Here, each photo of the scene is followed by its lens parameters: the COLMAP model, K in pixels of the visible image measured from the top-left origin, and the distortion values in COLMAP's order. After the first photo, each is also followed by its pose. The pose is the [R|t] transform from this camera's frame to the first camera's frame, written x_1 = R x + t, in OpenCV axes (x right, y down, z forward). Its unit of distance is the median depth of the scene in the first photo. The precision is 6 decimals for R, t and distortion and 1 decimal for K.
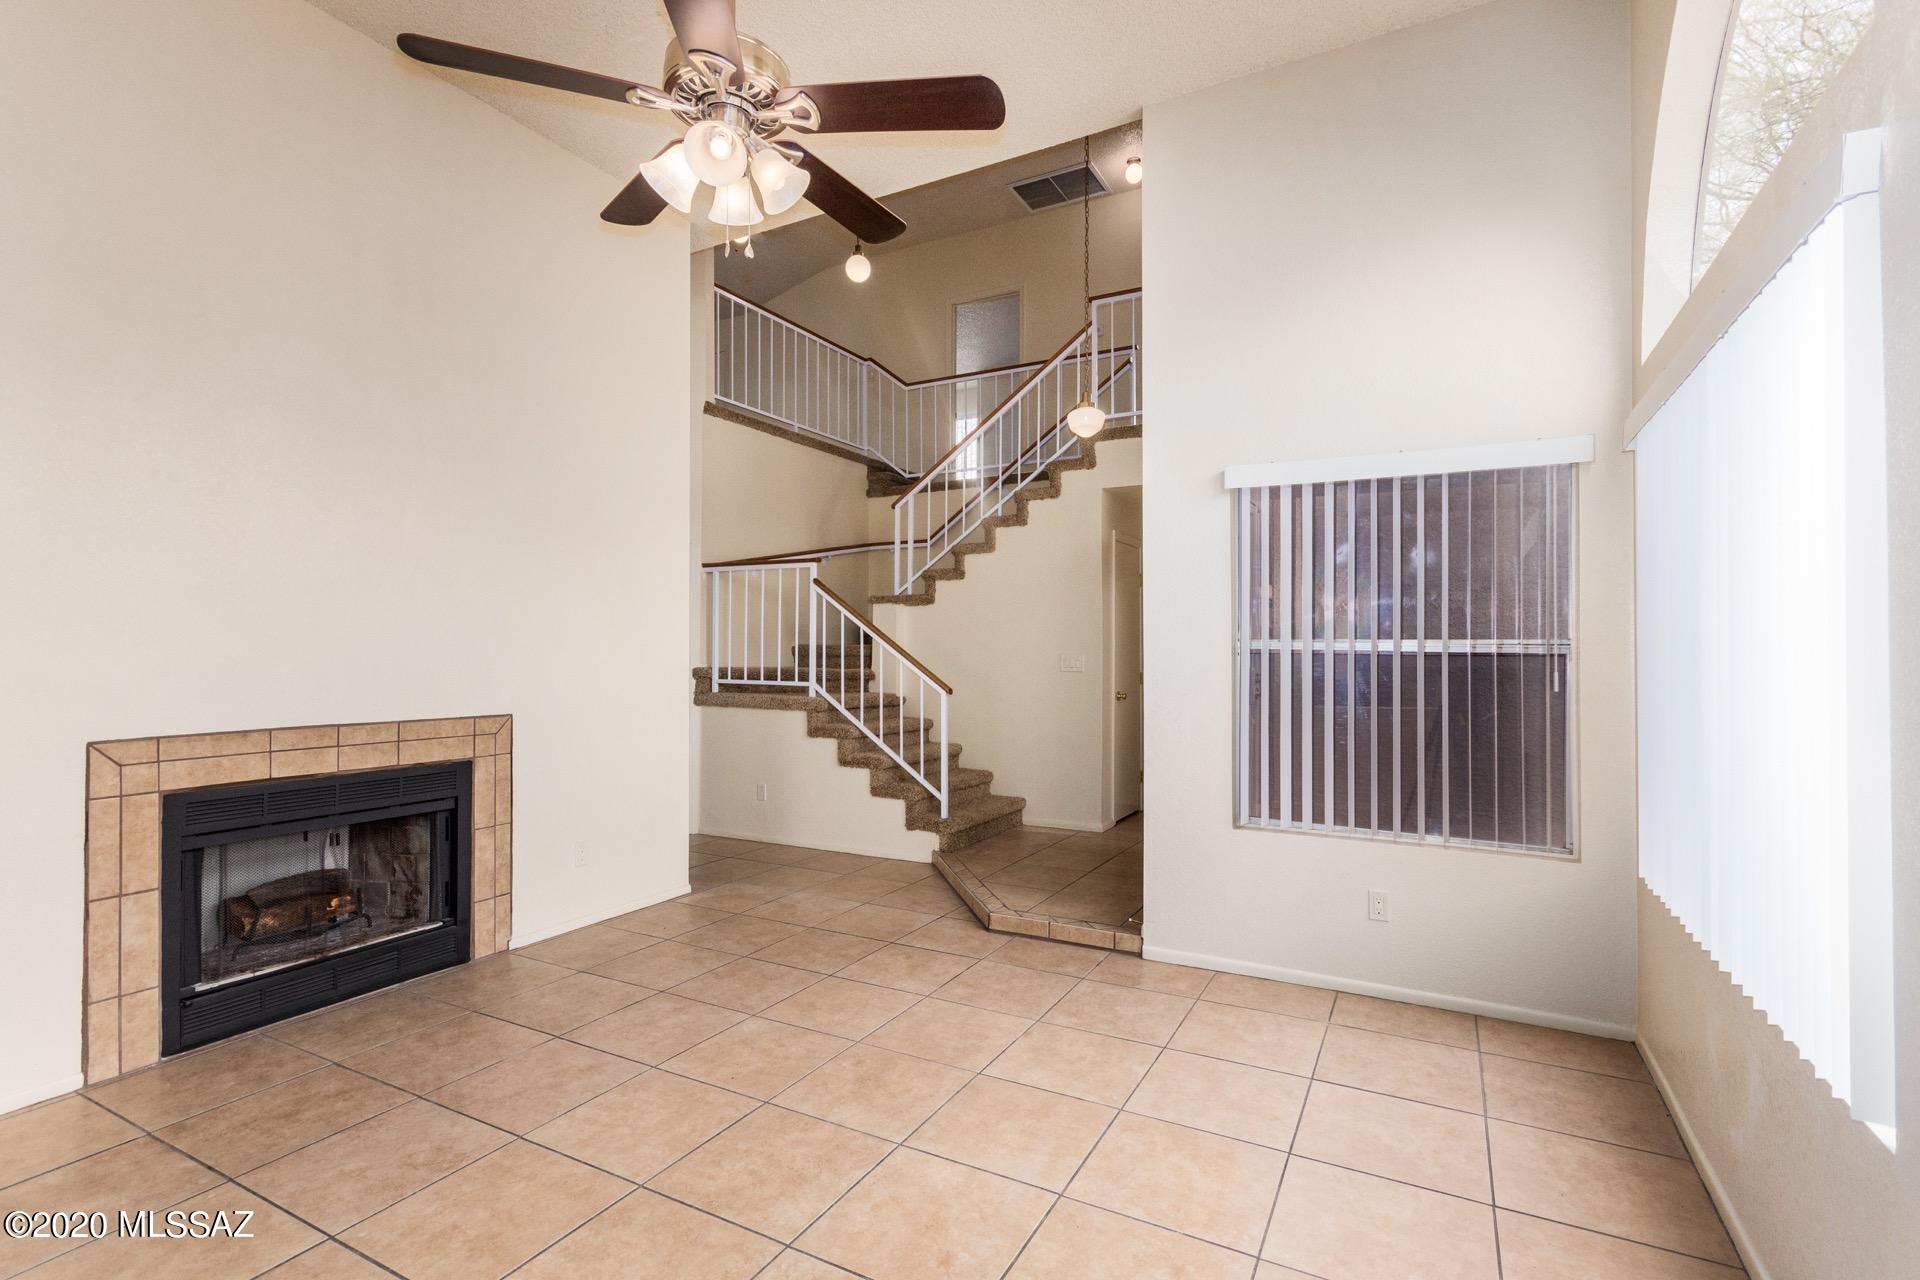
lens RADIAL K [[889.2, 0, 965.6], [0, 889.2, 644.0], [0, 0, 1]] dist [-0.000522, -0.000330]
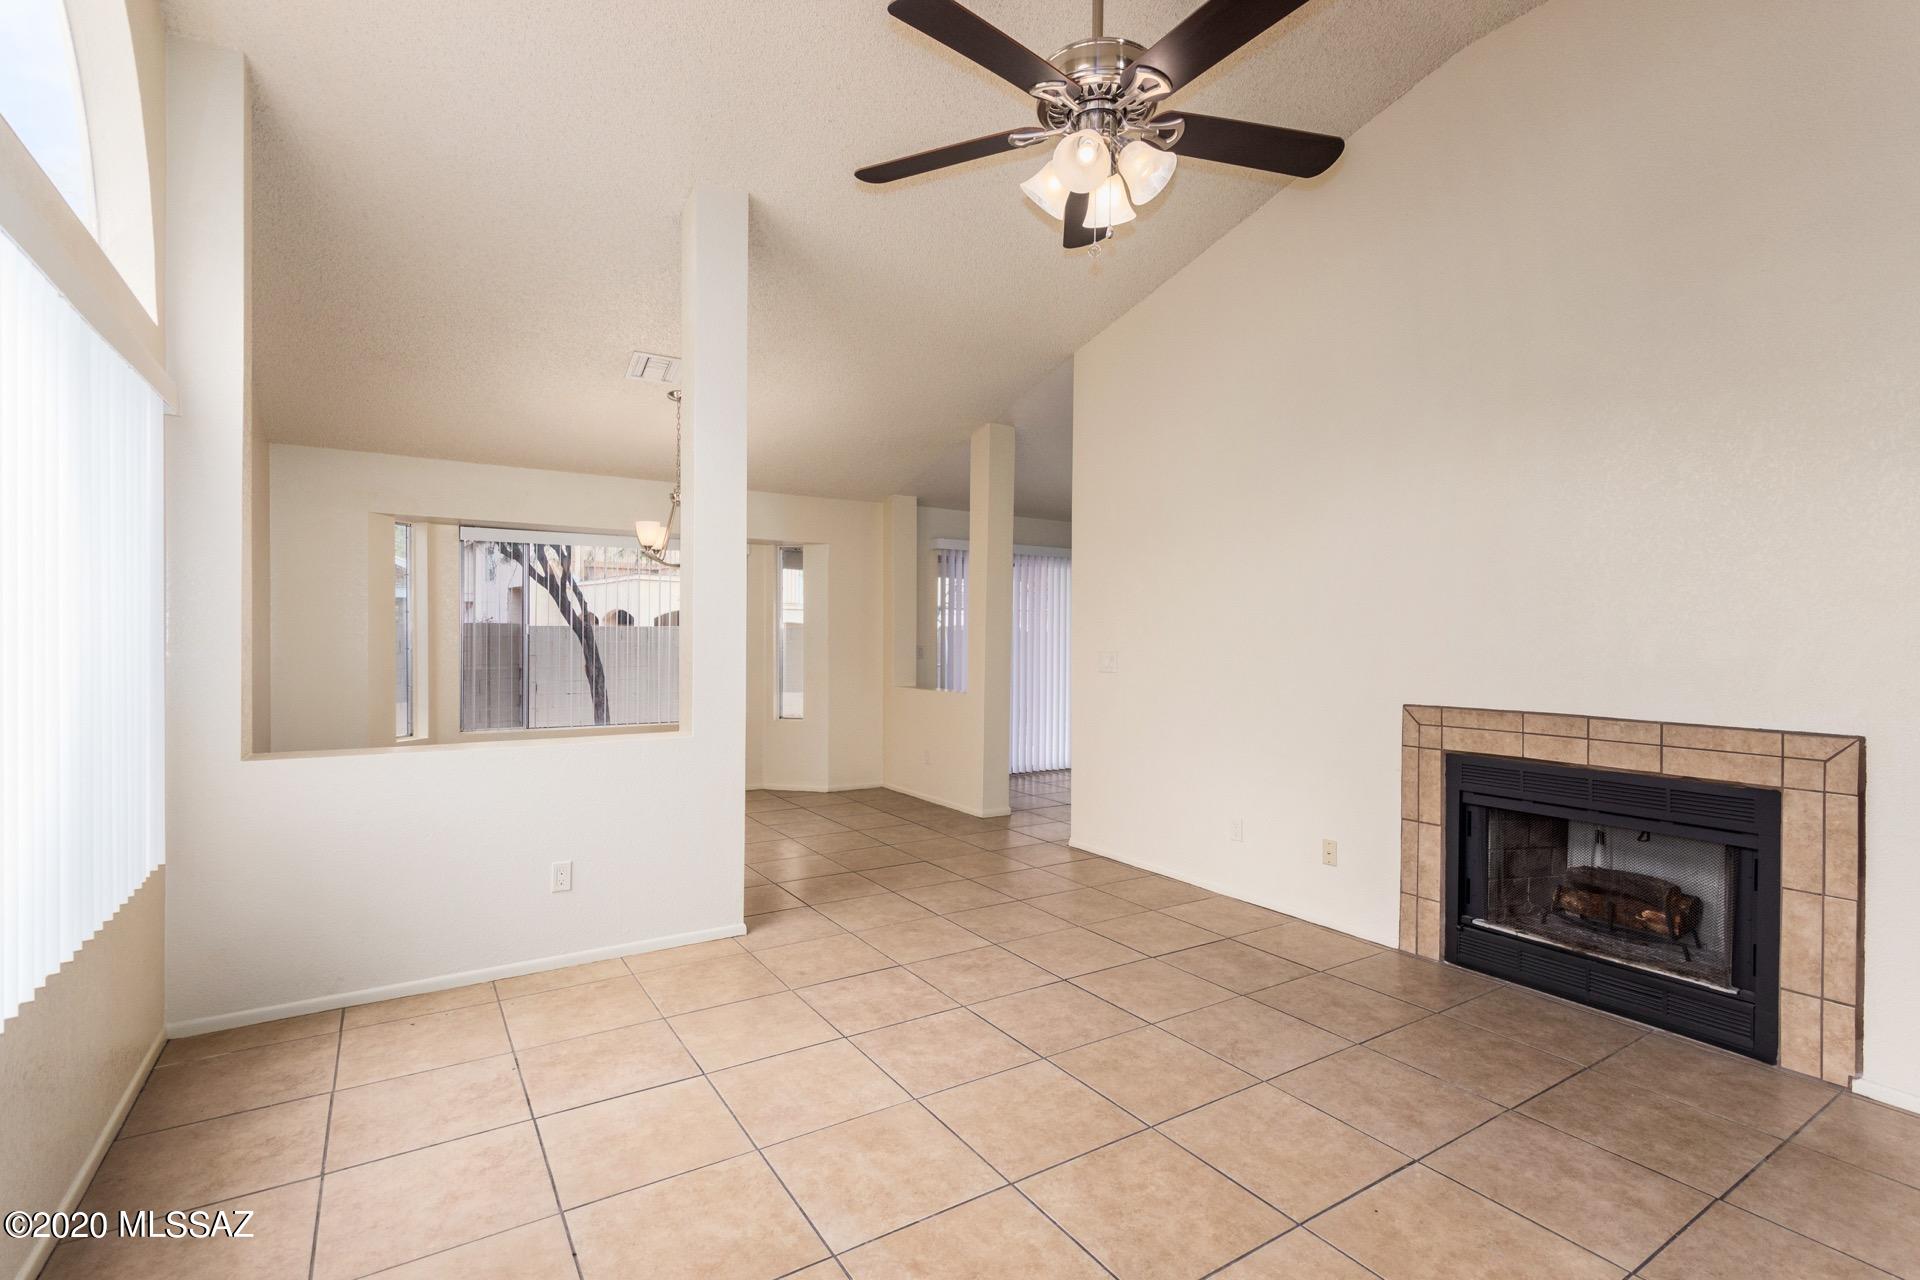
lens RADIAL K [[889.2, 0, 965.6], [0, 889.2, 644.0], [0, 0, 1]] dist [-0.000522, -0.000330]
pose [[-0.490618, 0.002069, -0.871372, 0.470598], [0.000403, 0.999998, 0.002148, 0.010565], [0.871375, 0.000703, -0.490617, 0.907062]]
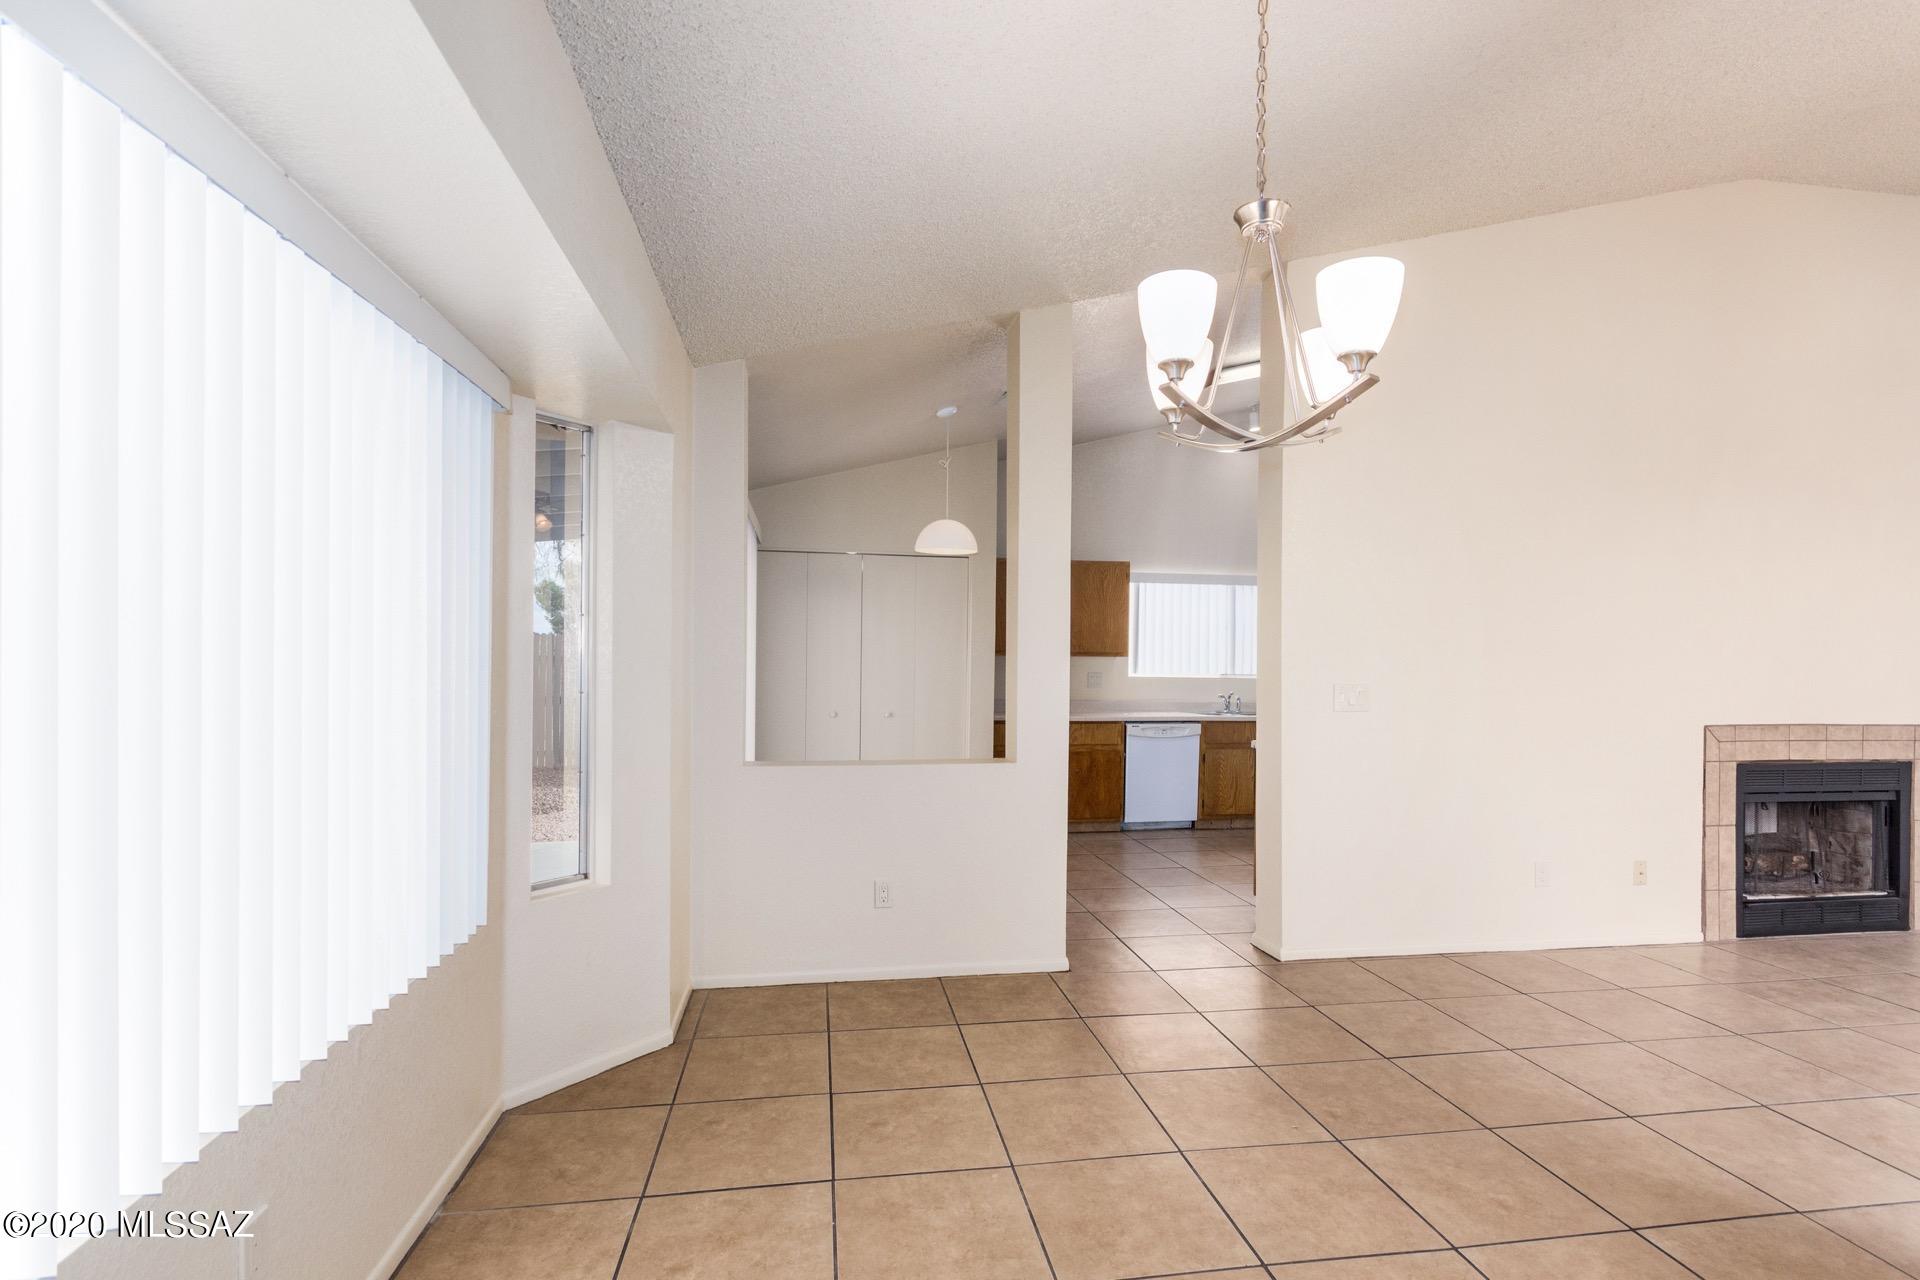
lens RADIAL K [[897.5, 0, 958.5], [0, 897.5, 659.2], [0, 0, 1]] dist [0.000380, -0.000243]
pose [[0.598895, 0.001567, -0.800826, -0.419253], [-0.000623, 0.999999, 0.001490, -0.007938], [0.800828, -0.000393, 0.598895, -0.861432]]
